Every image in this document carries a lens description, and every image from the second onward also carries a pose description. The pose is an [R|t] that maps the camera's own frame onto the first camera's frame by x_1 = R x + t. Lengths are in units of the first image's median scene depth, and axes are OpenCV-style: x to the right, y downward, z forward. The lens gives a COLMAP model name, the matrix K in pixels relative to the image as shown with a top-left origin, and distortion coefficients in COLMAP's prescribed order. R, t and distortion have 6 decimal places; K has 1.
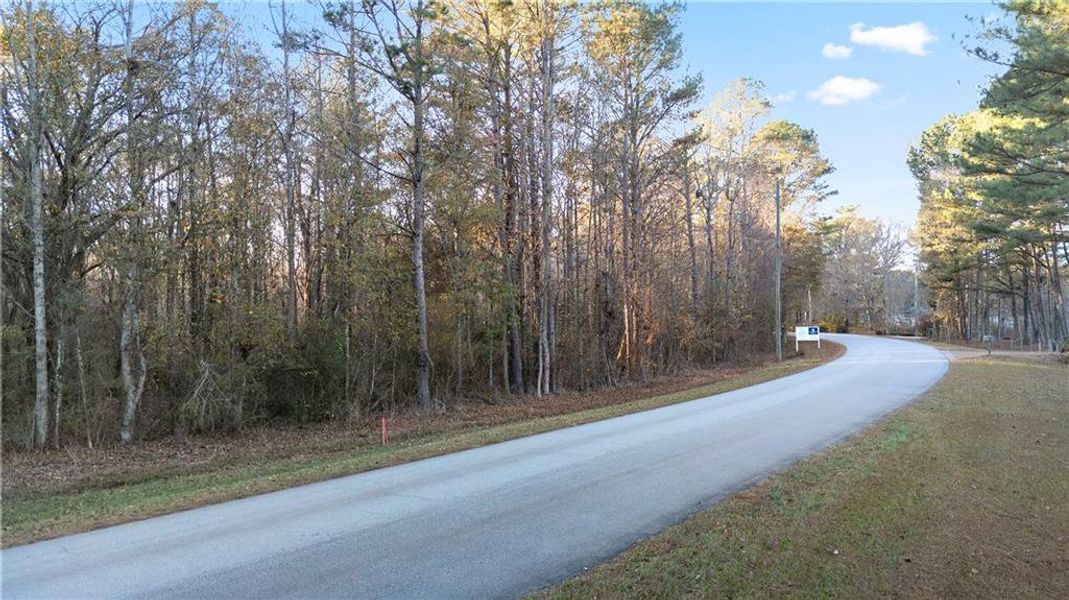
lens RADIAL K [[785.1, 0, 534.3], [0, 785.1, 297.6], [0, 0, 1]] dist [0.008427, -0.002130]
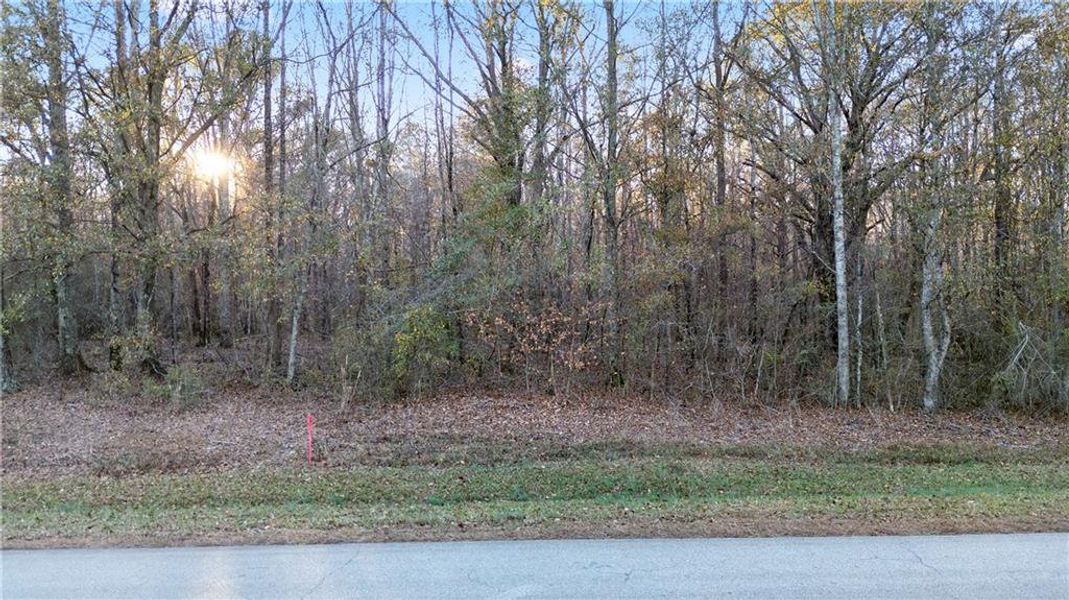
lens RADIAL K [[785.1, 0, 534.2], [0, 785.1, 297.1], [0, 0, 1]] dist [0.008427, -0.002130]
pose [[0.617115, 0.012338, -0.786777, -0.094407], [0.027933, 0.998903, 0.037574, 0.008631], [0.786377, -0.045165, 0.616093, 0.098574]]
